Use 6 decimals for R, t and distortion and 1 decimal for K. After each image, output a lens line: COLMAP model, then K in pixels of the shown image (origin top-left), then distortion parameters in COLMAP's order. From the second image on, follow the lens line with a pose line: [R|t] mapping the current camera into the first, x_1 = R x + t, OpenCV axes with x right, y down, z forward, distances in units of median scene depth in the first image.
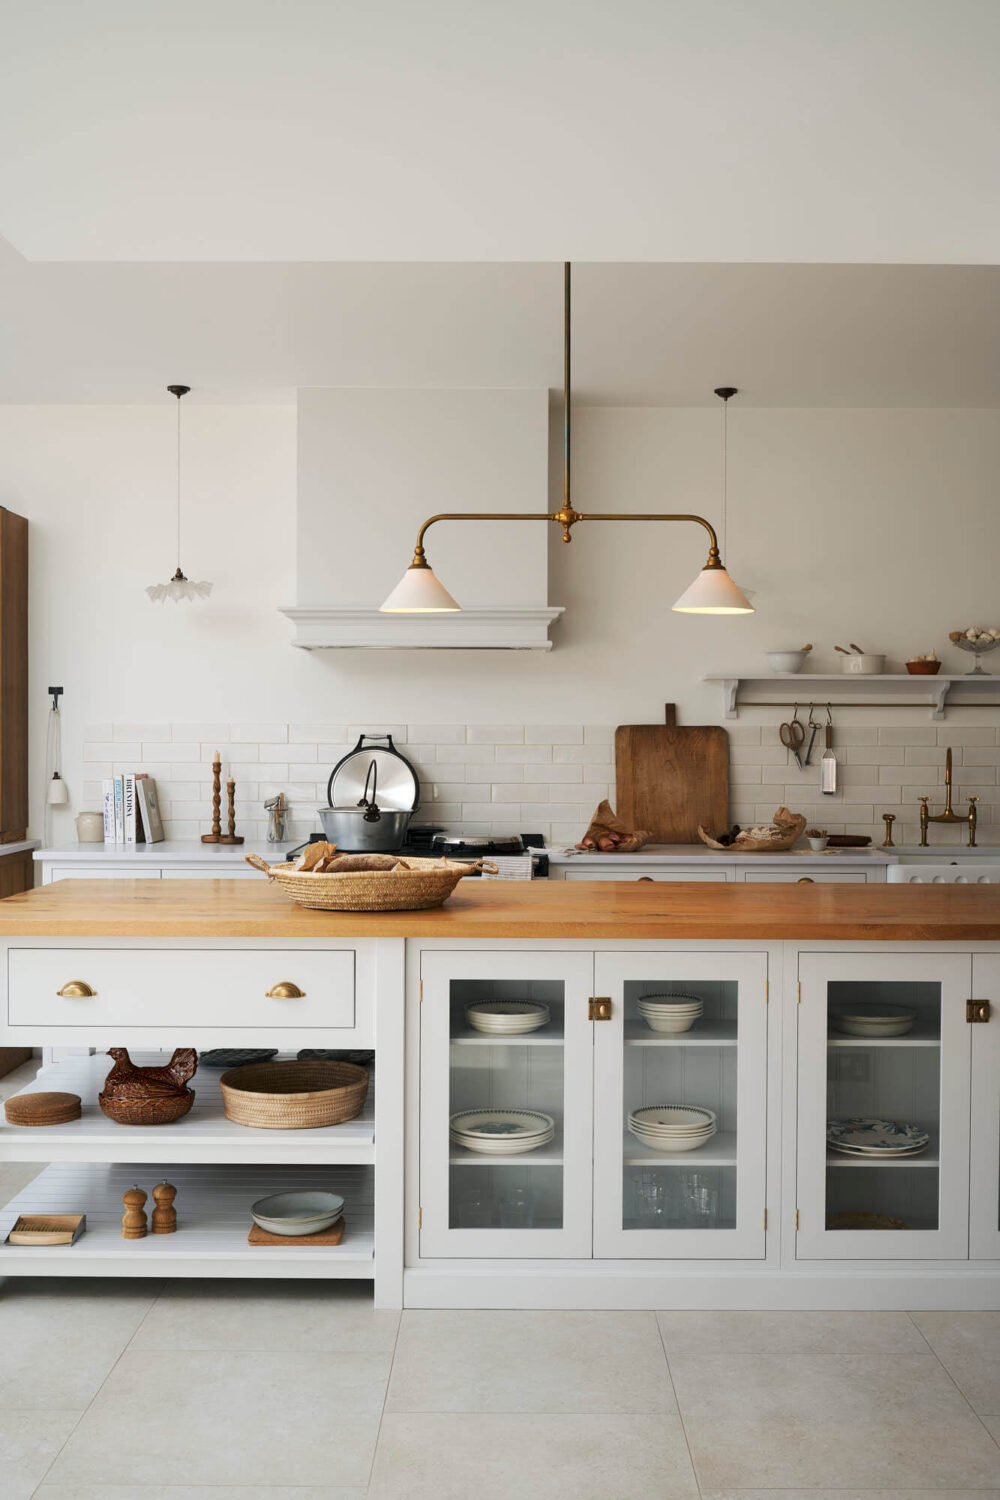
lens RADIAL K [[1665.2, 0, 500.0], [0, 1665.2, 750.0], [0, 0, 1]] dist [-0.018679, -0.001011]
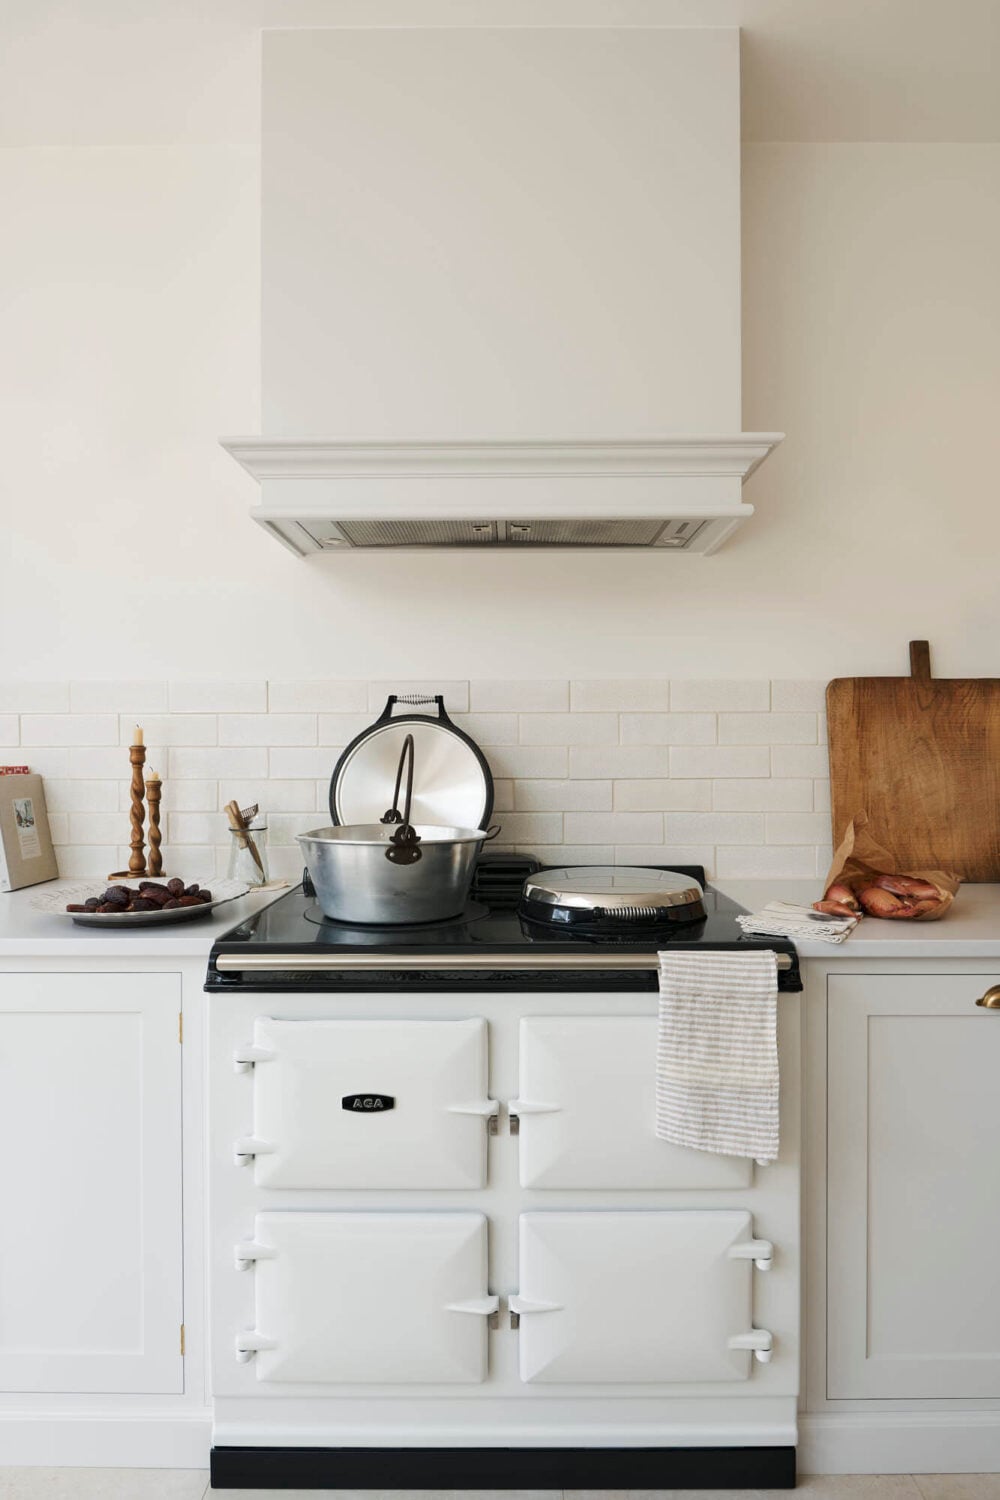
lens RADIAL K [[1003.9, 0, 500.0], [0, 1003.9, 750.0], [0, 0, 1]] dist [-0.005951, -0.001392]
pose [[0.999971, -0.006236, -0.004308, -0.044872], [0.006205, 0.999954, -0.007270, 0.012380], [0.004353, 0.007243, 0.999964, 0.665474]]
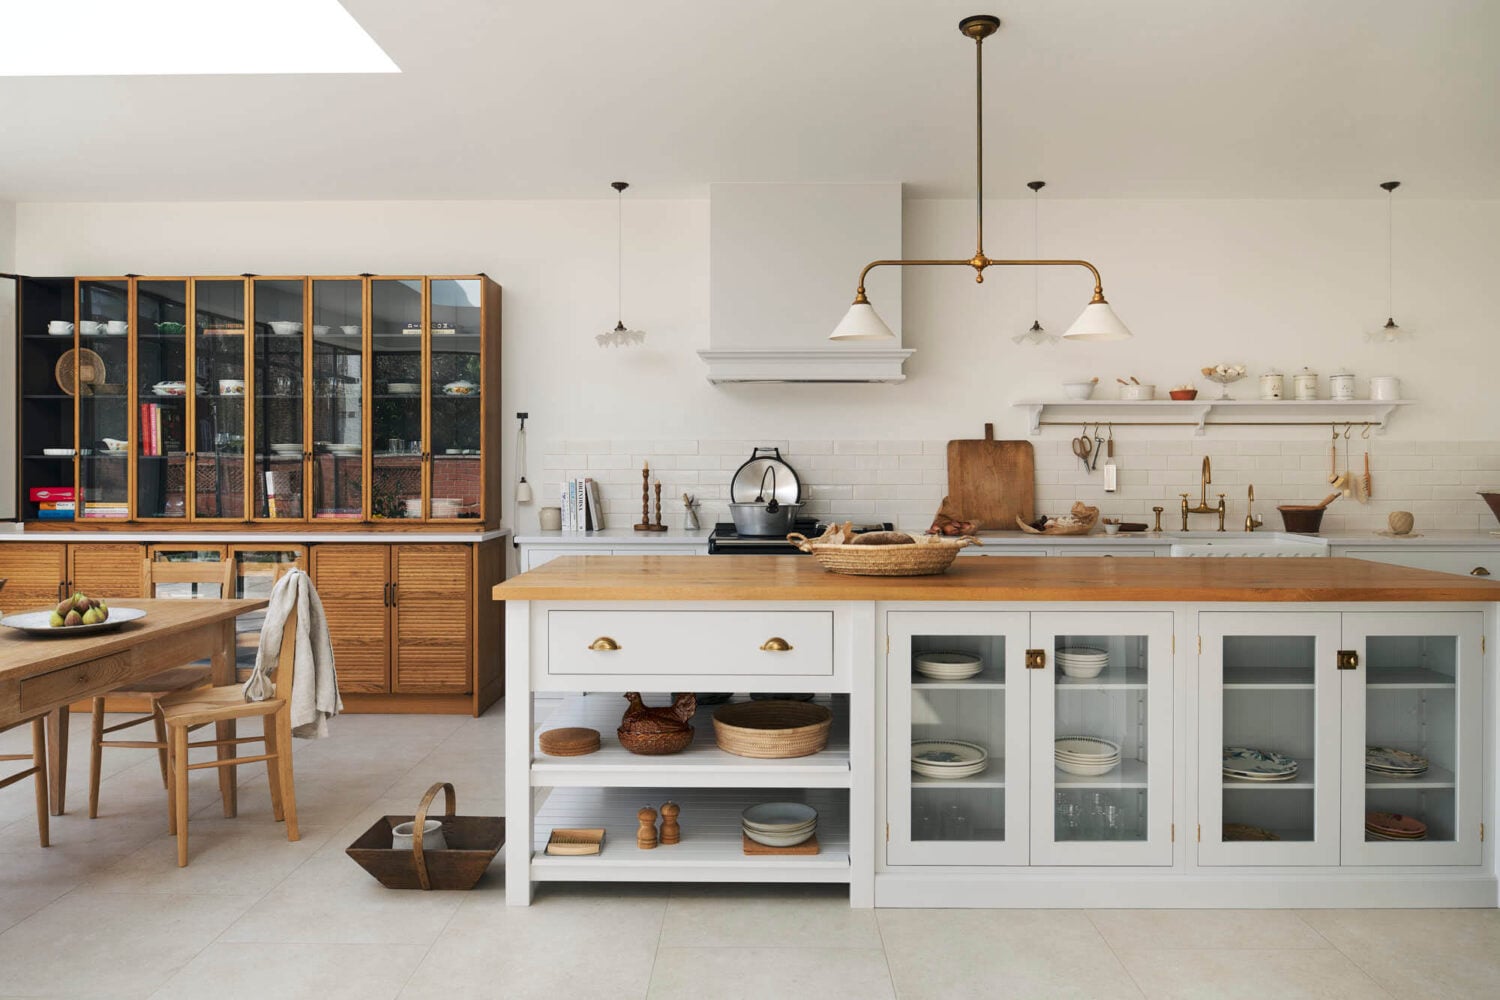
lens RADIAL K [[1159.6, 0, 750.5], [0, 1159.6, 452.3], [0, 0, 1]] dist [-0.014522, -0.008134]
pose [[0.999915, -0.003660, -0.012479, -0.076776], [0.003442, 0.999841, -0.017495, 0.010613], [0.012541, 0.017451, 0.999769, 0.084580]]
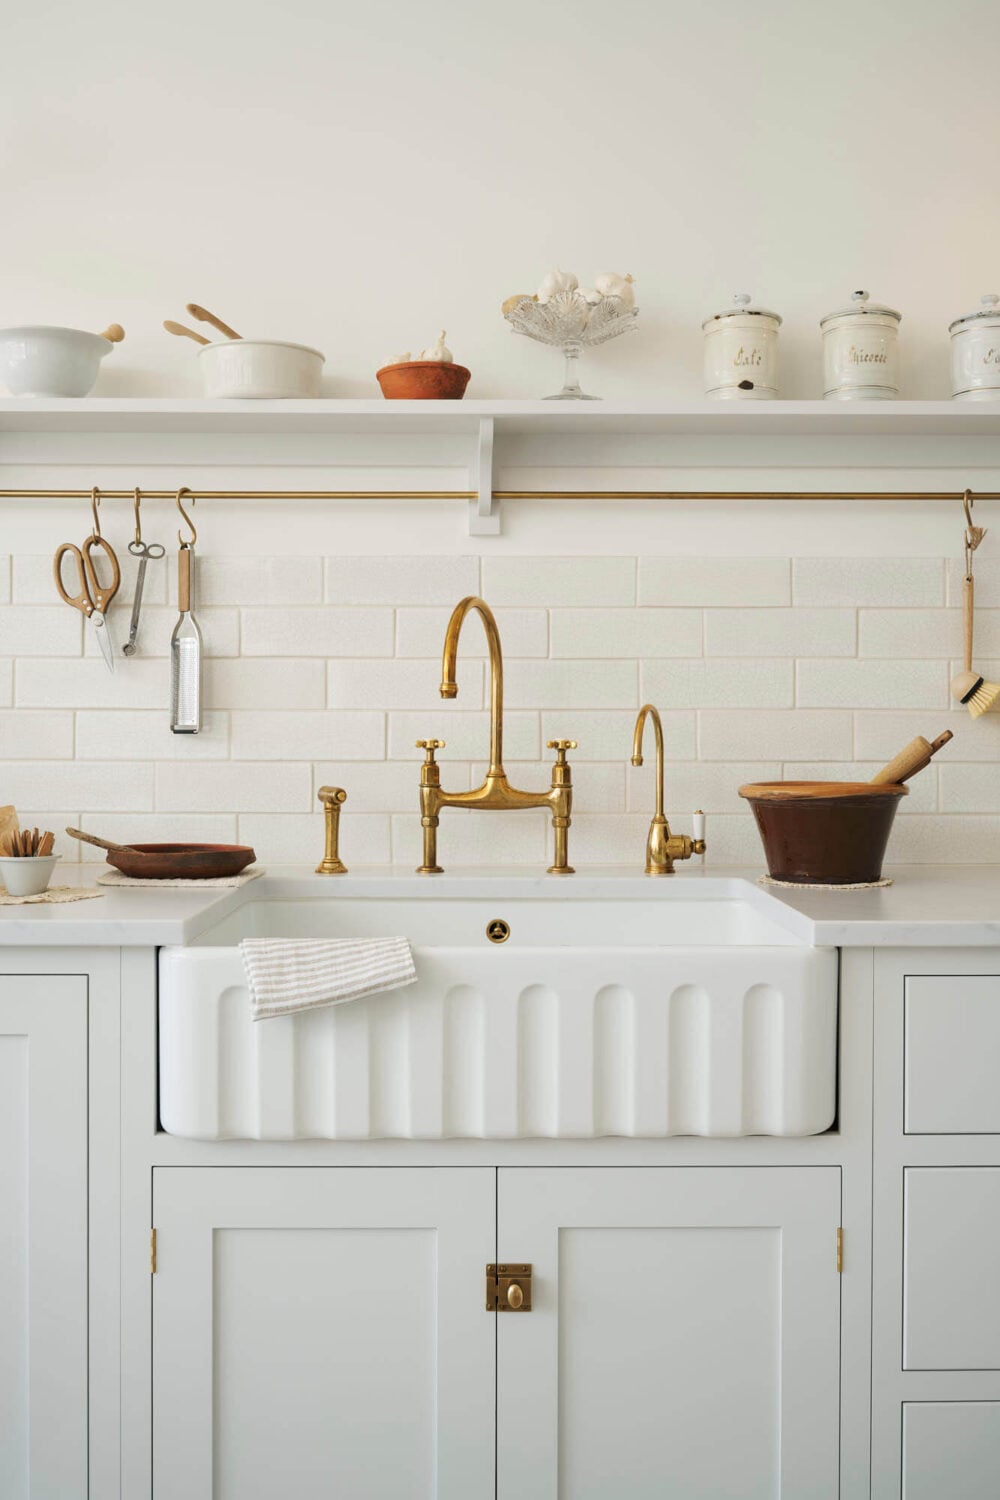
lens RADIAL K [[1665.2, 0, 500.0], [0, 1665.2, 750.0], [0, 0, 1]] dist [-0.018679, -0.001011]
pose [[0.999910, -0.002382, 0.013175, 0.269971], [0.002396, 0.999997, -0.001058, 0.031633], [-0.013173, 0.001090, 0.999913, 0.640067]]
